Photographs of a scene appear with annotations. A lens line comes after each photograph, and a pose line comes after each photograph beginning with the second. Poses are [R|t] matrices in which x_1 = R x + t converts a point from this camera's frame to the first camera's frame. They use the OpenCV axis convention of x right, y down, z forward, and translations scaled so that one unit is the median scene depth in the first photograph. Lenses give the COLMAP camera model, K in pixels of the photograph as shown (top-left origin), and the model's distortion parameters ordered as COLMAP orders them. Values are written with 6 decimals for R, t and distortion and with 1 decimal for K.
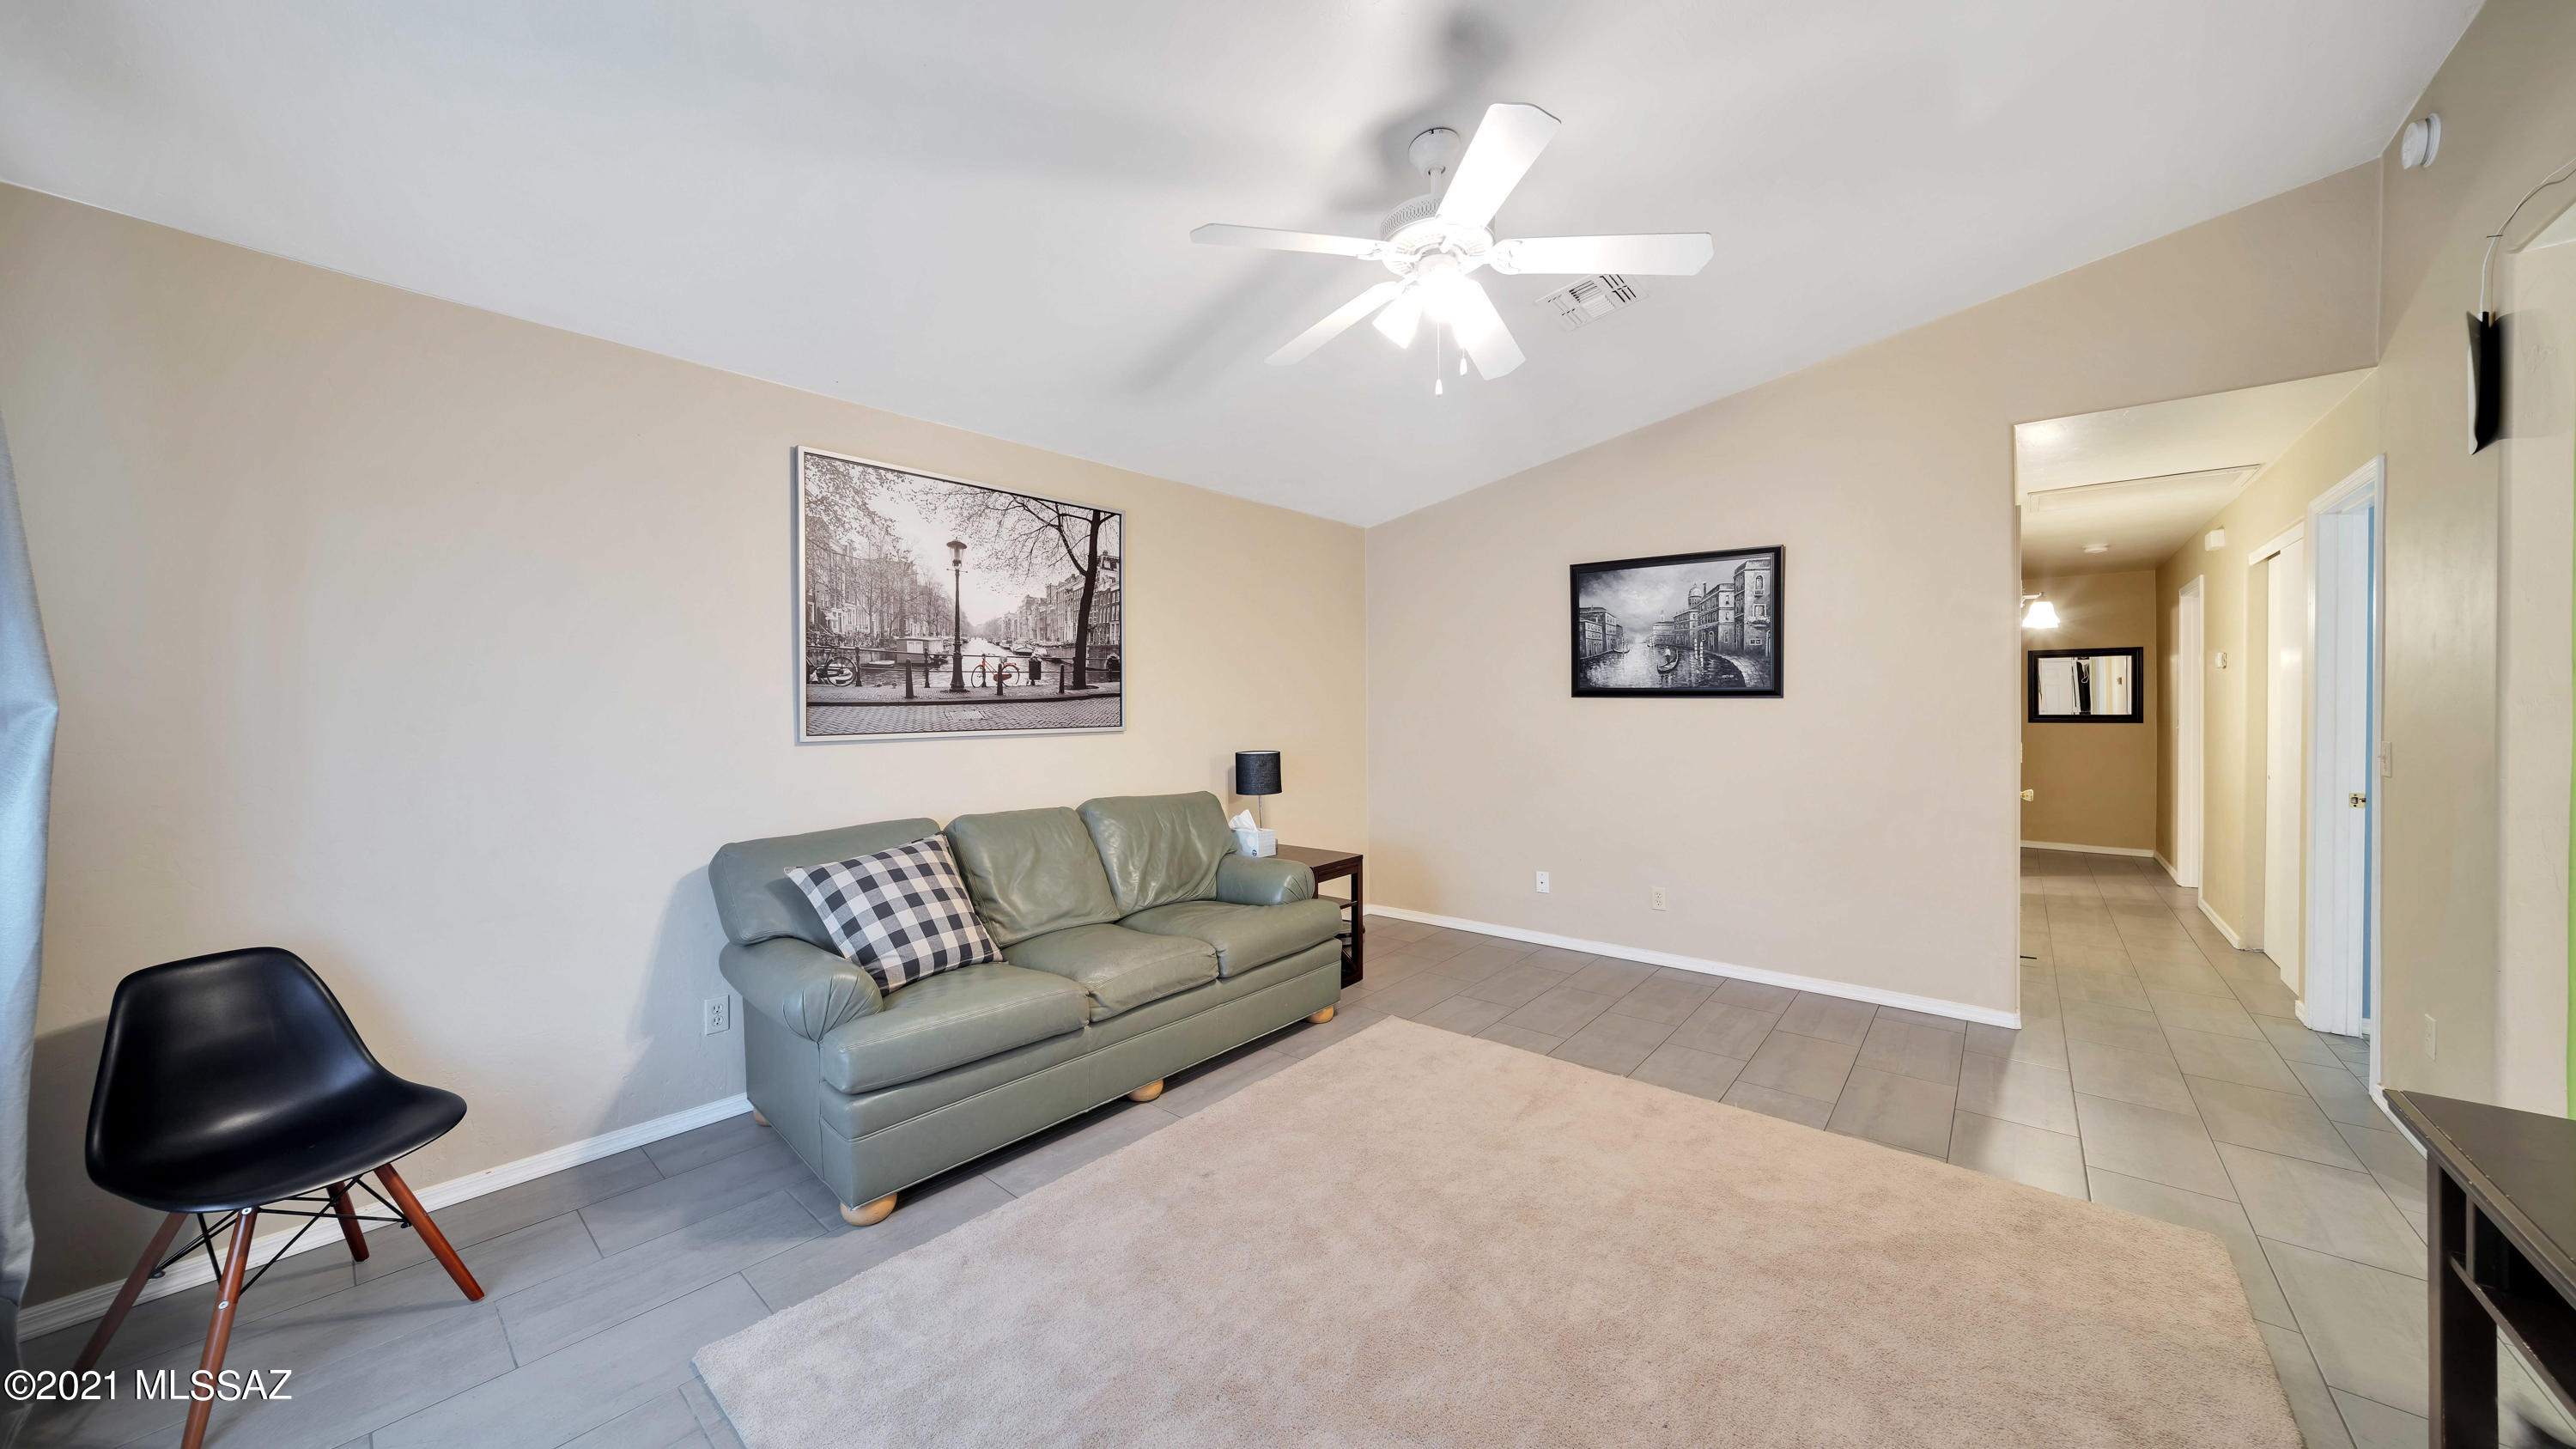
lens RADIAL K [[870.2, 0, 1280.9], [0, 870.2, 711.5], [0, 0, 1]] dist [-0.008608, 0.000271]
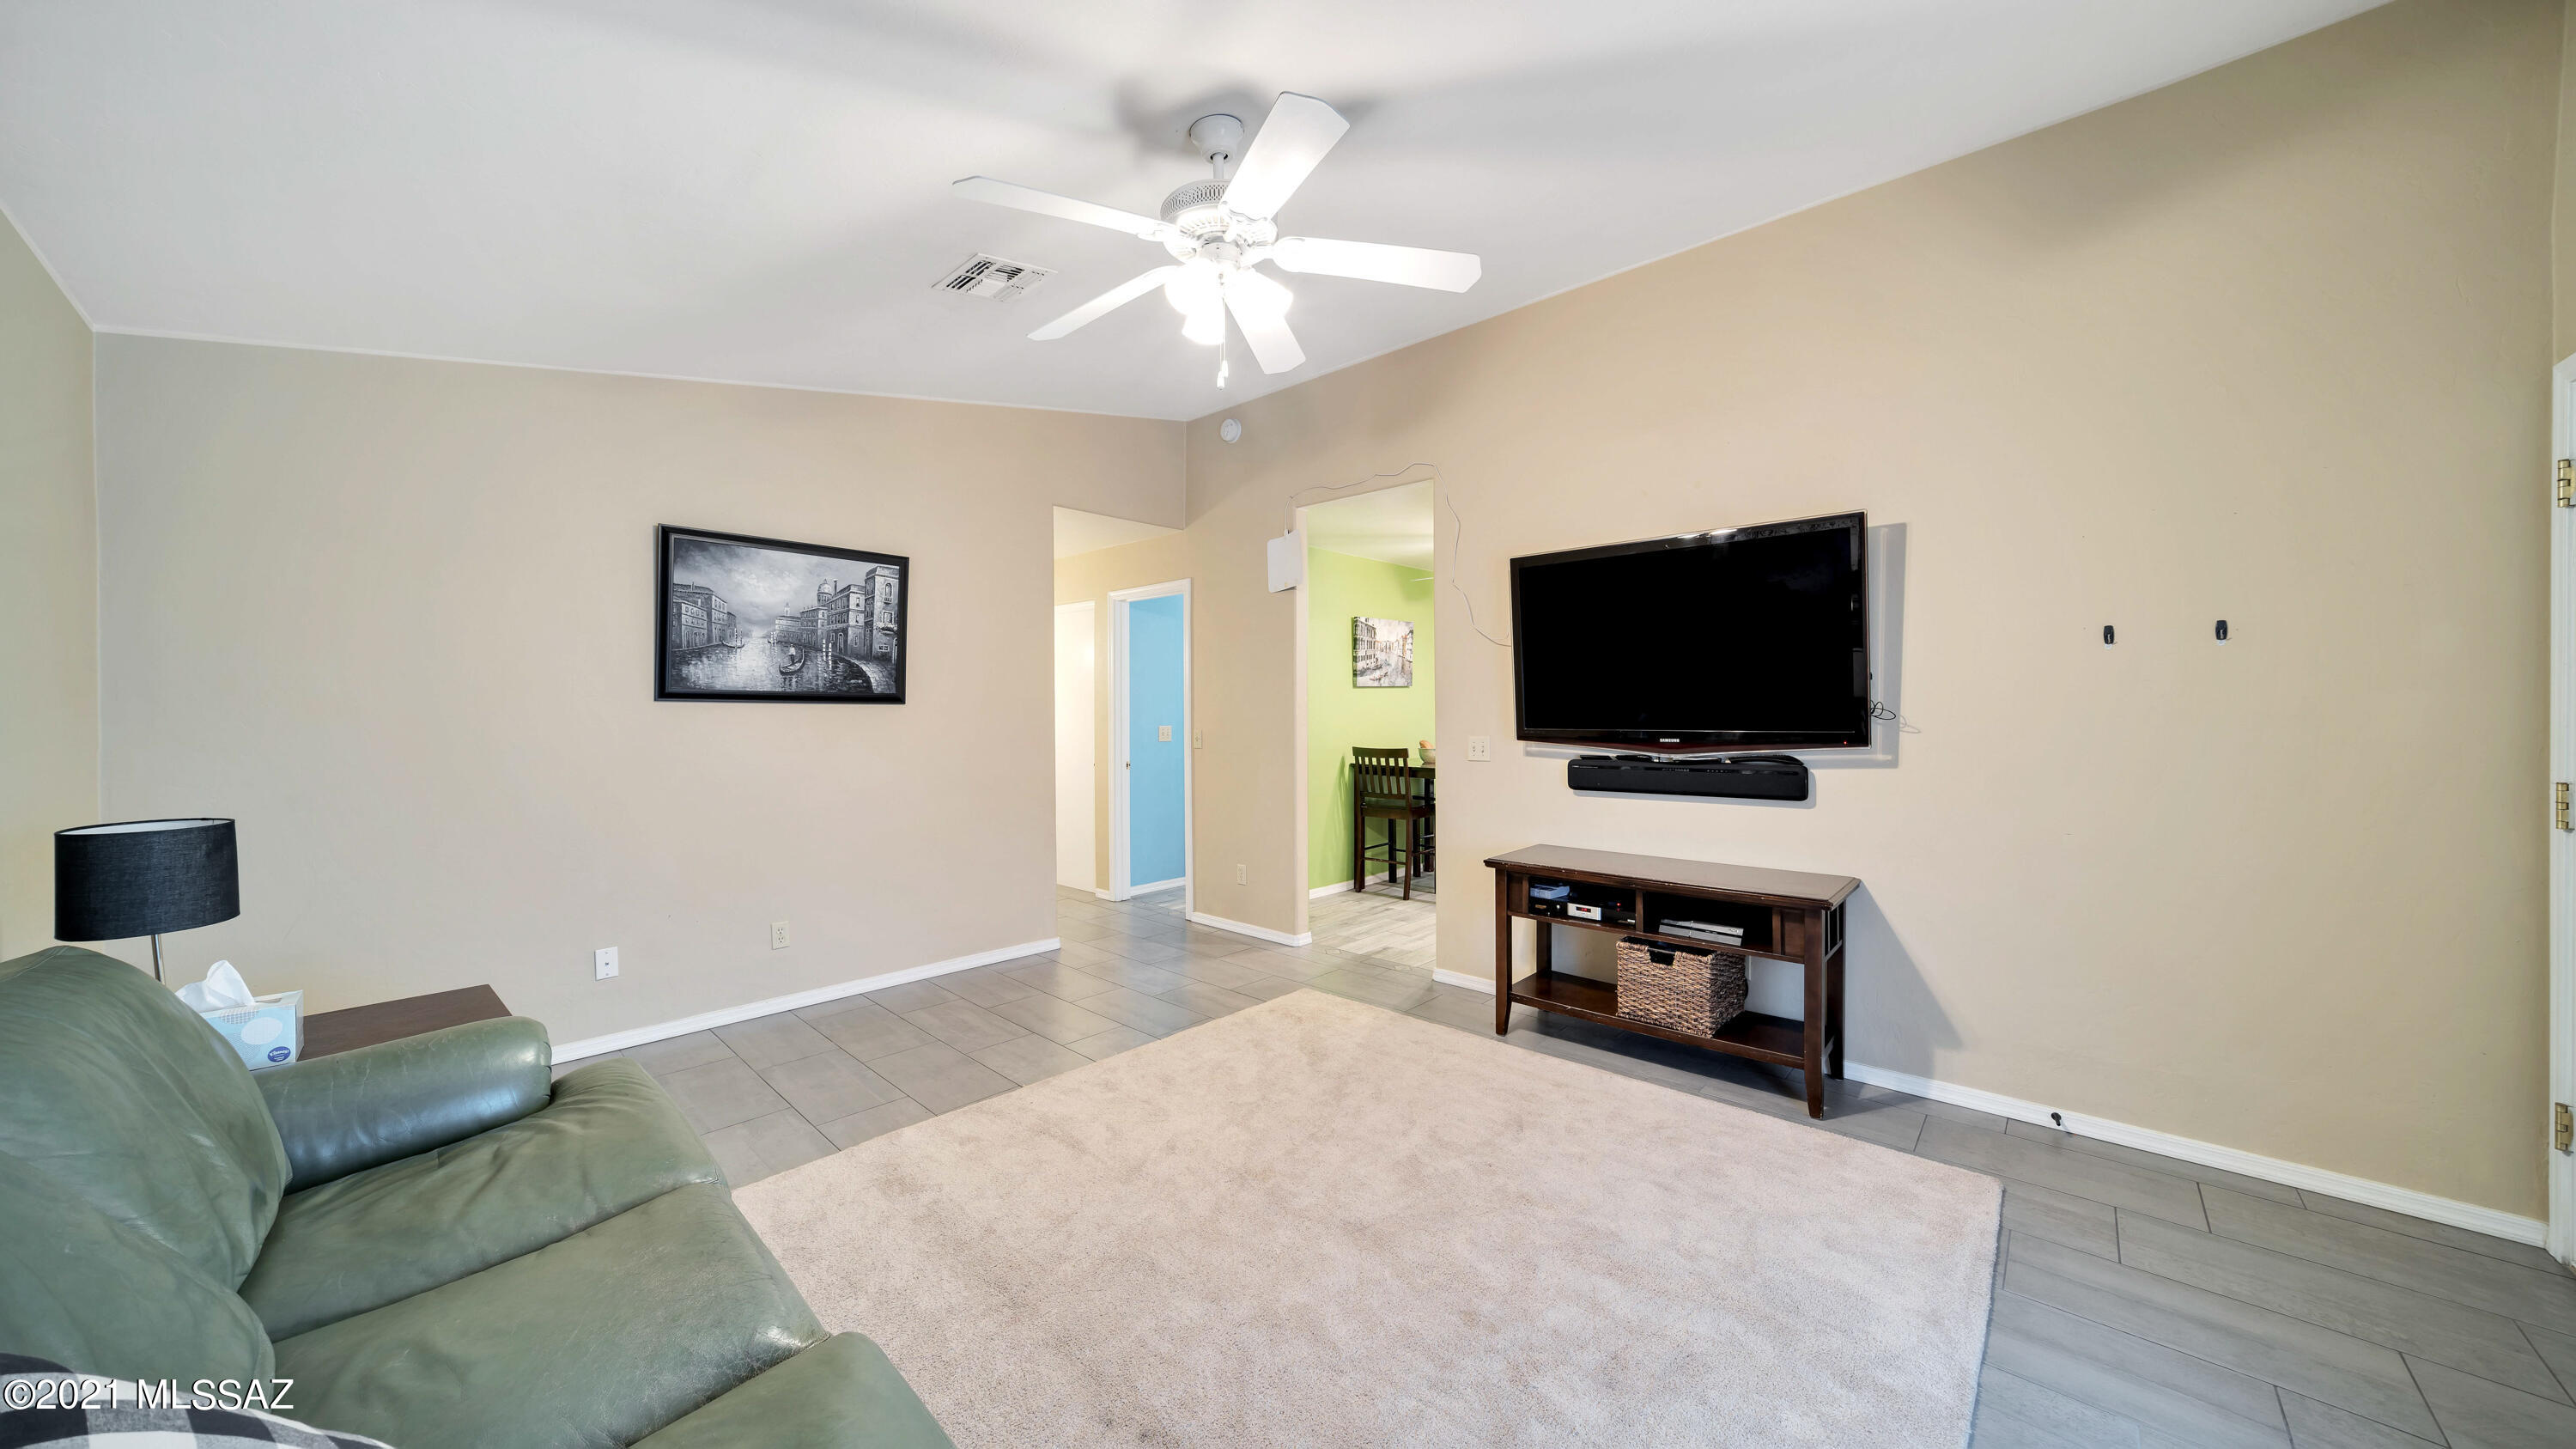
lens RADIAL K [[870.2, 0, 1280.9], [0, 870.2, 711.5], [0, 0, 1]] dist [-0.008608, 0.000271]
pose [[0.050271, 0.002802, 0.998732, -0.467767], [0.011720, 0.999926, -0.003396, 0.001974], [-0.998667, 0.011876, 0.050234, 0.529958]]
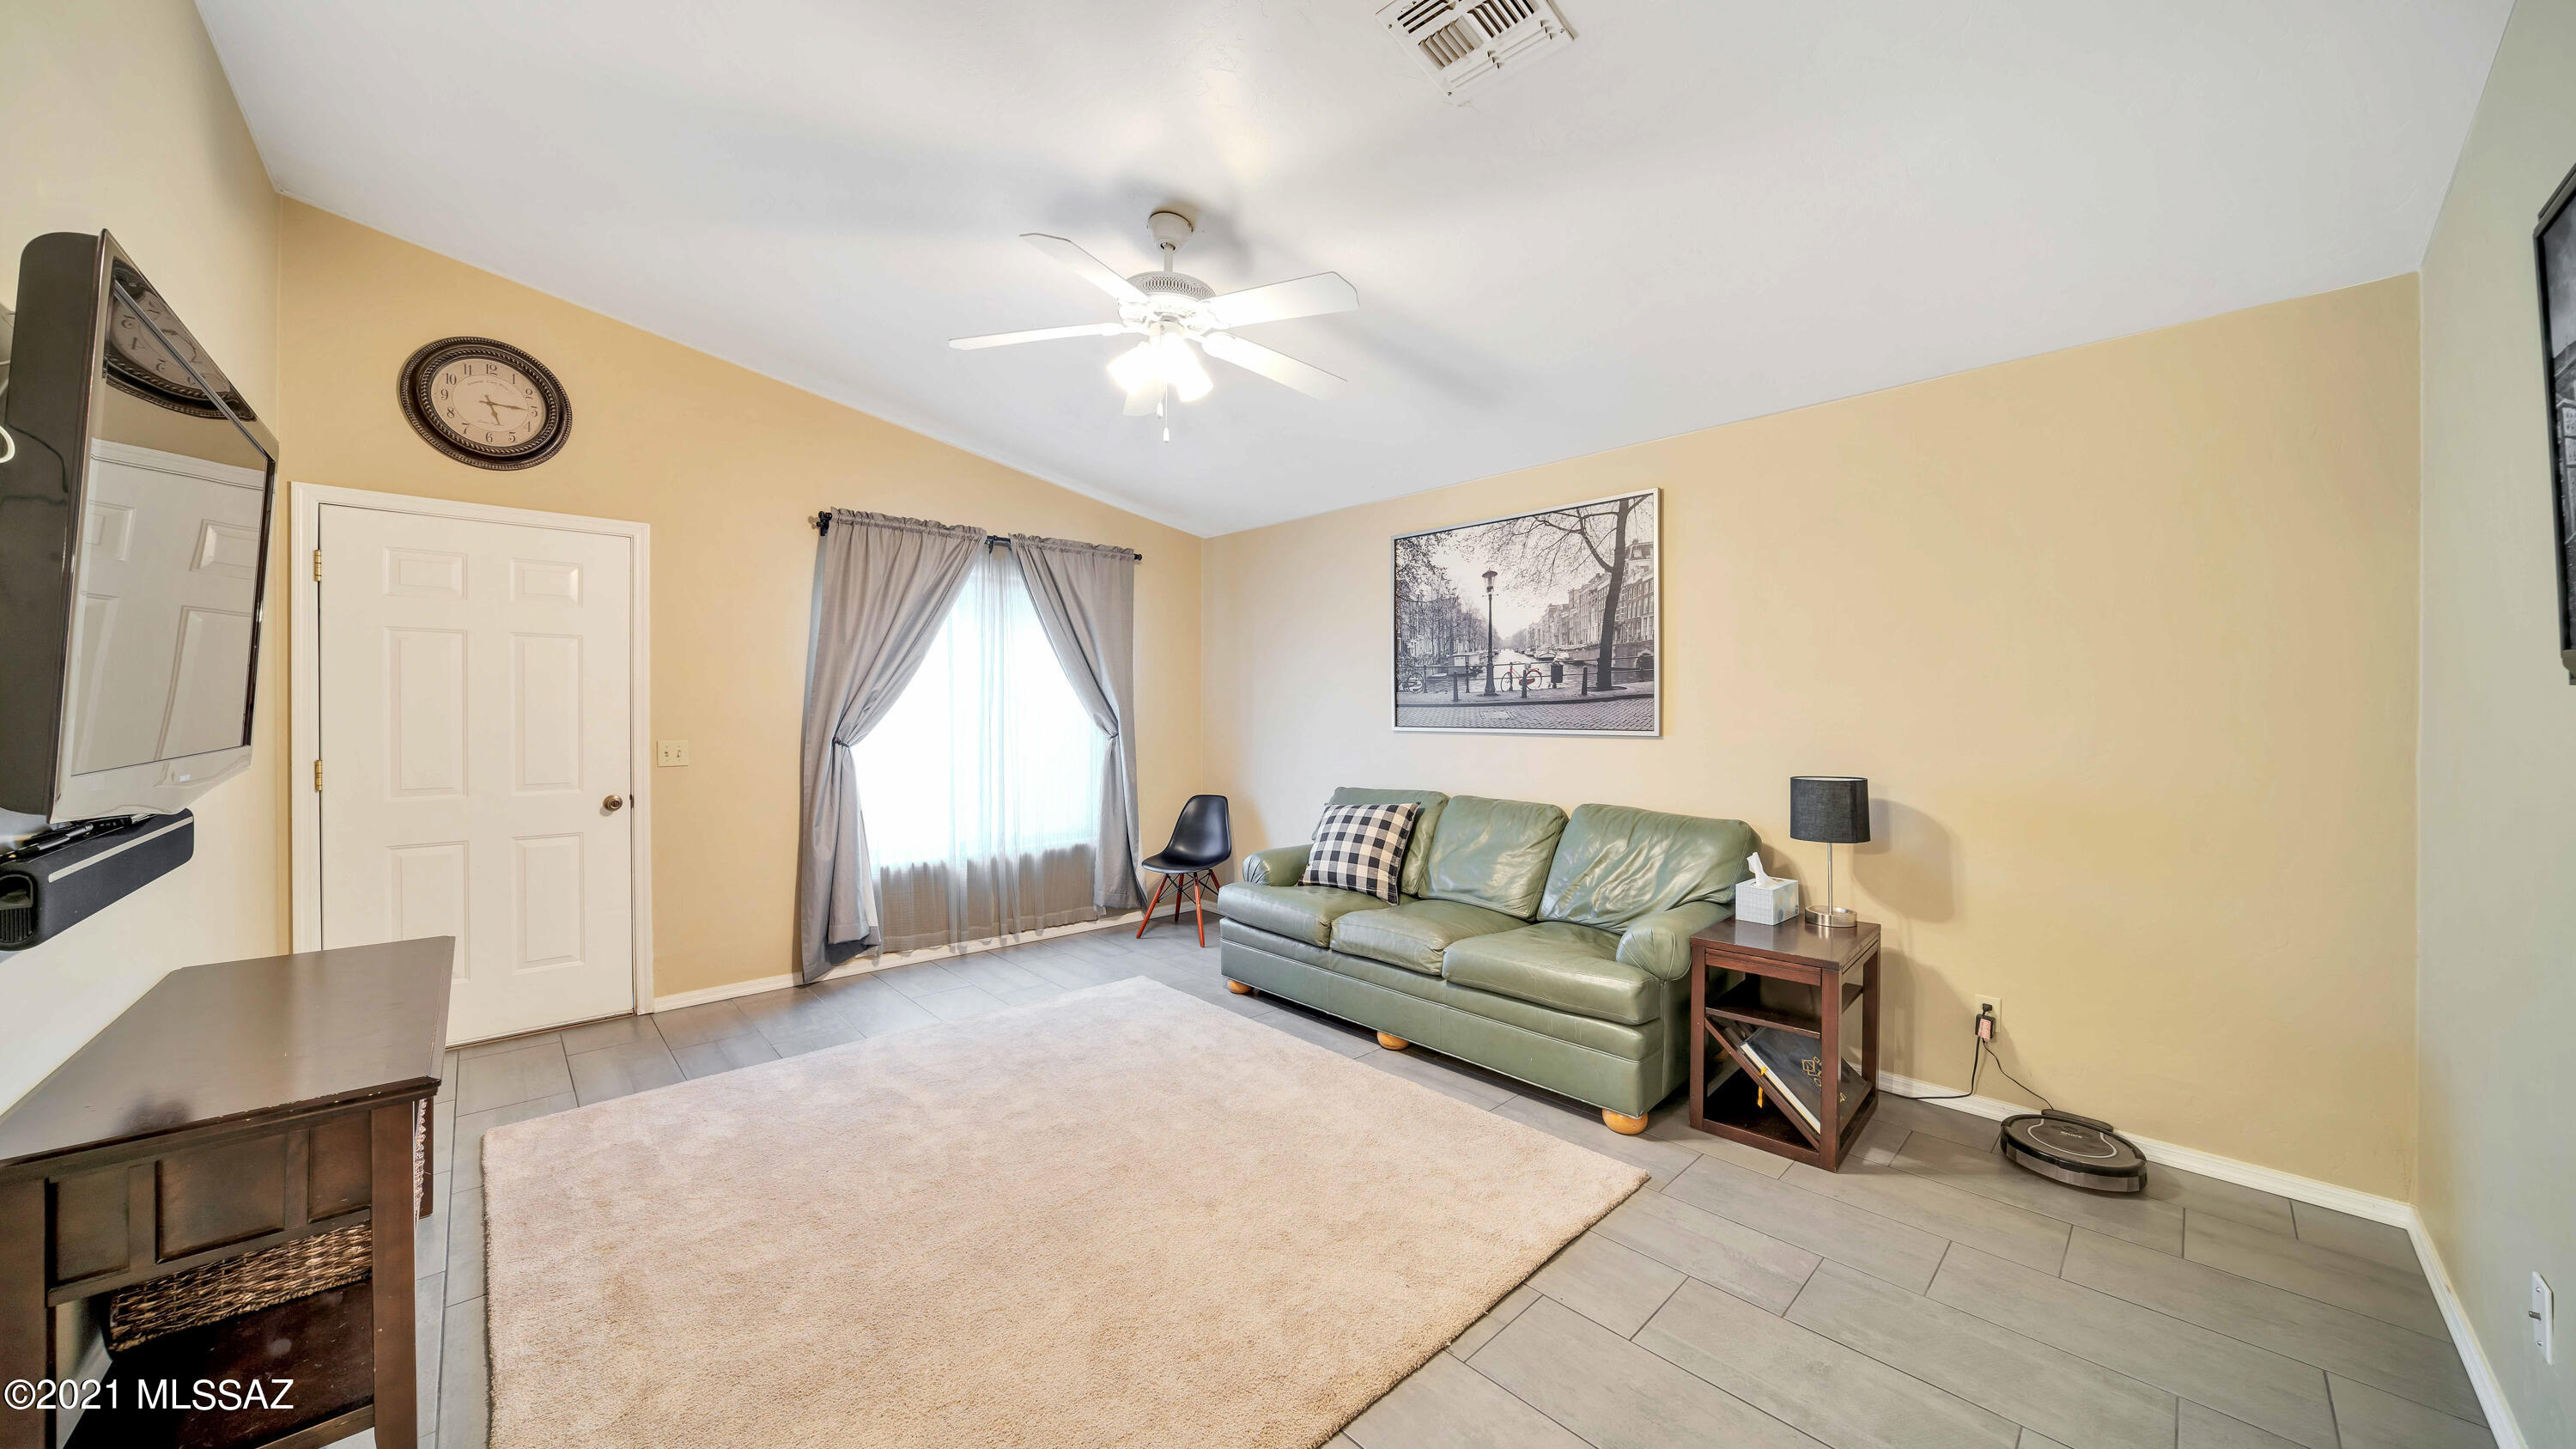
lens RADIAL K [[870.2, 0, 1280.9], [0, 870.2, 711.5], [0, 0, 1]] dist [-0.008608, 0.000271]
pose [[-0.086580, 0.014250, -0.996143, 0.794907], [-0.004328, 0.999883, 0.014680, -0.015389], [0.996236, 0.005582, -0.086508, 0.750366]]
